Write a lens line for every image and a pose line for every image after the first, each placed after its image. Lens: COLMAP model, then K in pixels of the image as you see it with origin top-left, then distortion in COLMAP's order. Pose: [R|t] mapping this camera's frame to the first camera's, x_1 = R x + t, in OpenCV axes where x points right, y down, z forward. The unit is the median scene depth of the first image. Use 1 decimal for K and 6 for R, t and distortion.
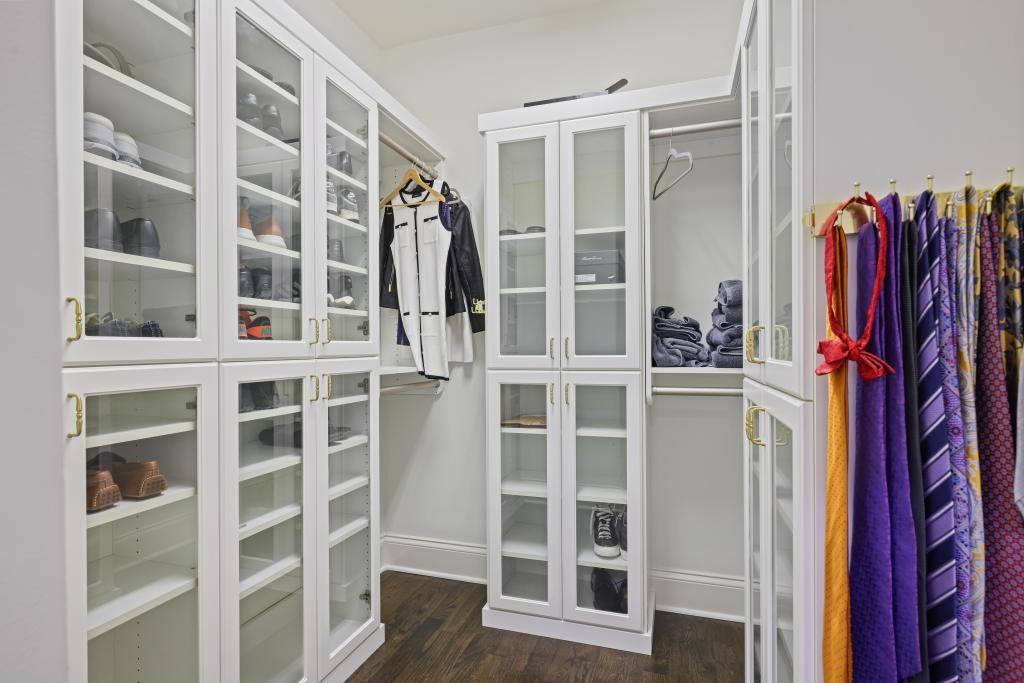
lens RADIAL K [[498.2, 0, 510.3], [0, 498.2, 344.4], [0, 0, 1]] dist [-0.003674, 0.000994]
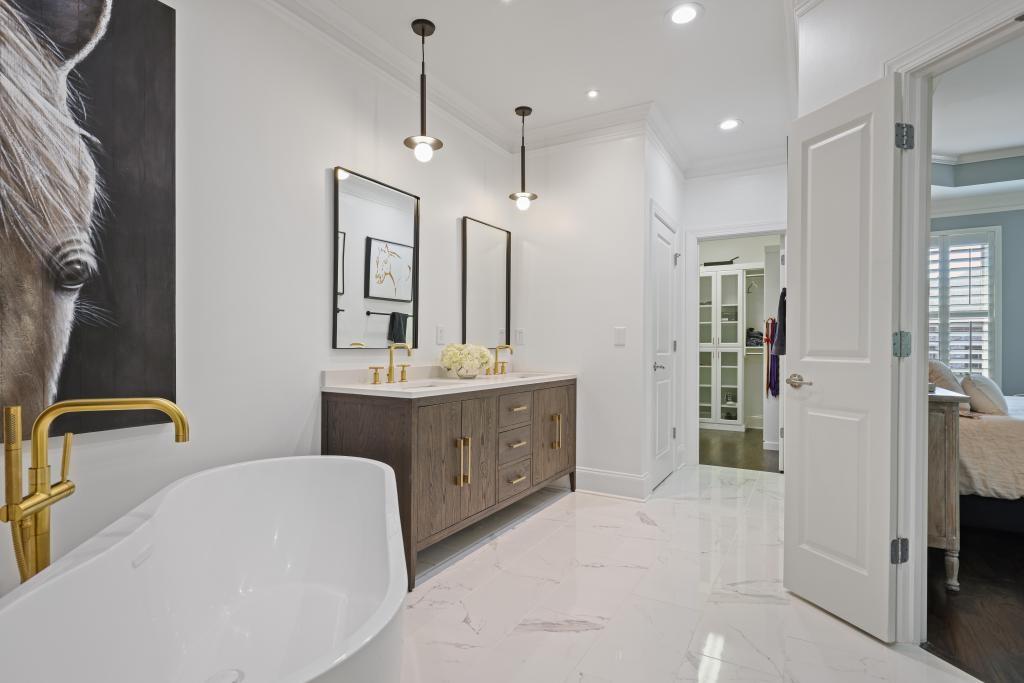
lens RADIAL K [[498.2, 0, 522.9], [0, 498.2, 344.1], [0, 0, 1]] dist [-0.003674, 0.000994]
pose [[0.977847, 0.009054, -0.209123, -0.460514], [-0.007019, 0.999921, 0.010467, 0.005194], [0.209202, -0.008767, 0.977833, -2.479518]]
